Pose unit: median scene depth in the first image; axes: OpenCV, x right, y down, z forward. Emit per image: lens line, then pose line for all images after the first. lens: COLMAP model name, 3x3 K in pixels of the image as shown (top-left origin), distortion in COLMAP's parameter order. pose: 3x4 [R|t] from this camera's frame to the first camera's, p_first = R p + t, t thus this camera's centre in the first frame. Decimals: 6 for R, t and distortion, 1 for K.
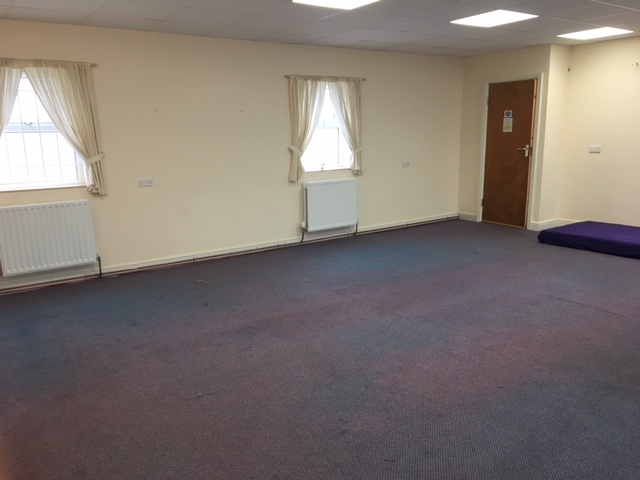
lens RADIAL K [[536.6, 0, 321.2], [0, 536.6, 241.5], [0, 0, 1]] dist [0.053809, -0.067919]
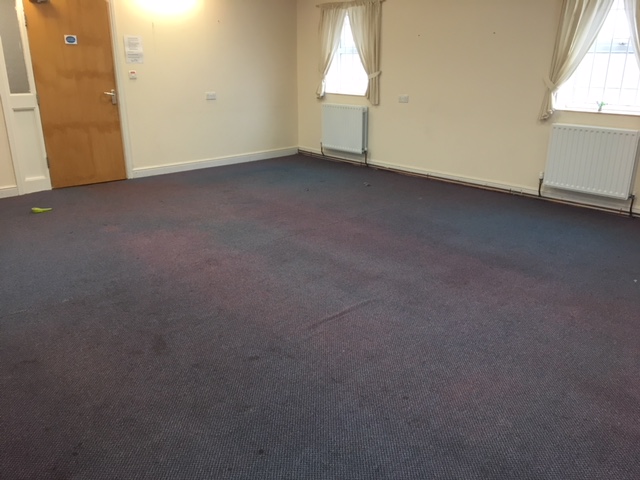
lens RADIAL K [[541.0, 0, 316.3], [0, 541.0, 241.3], [0, 0, 1]] dist [0.059397, -0.085037]
pose [[0.138772, 0.336577, -0.931375, 0.834810], [-0.205868, 0.929733, 0.305310, -0.138233], [0.968690, 0.149372, 0.198311, 0.595334]]
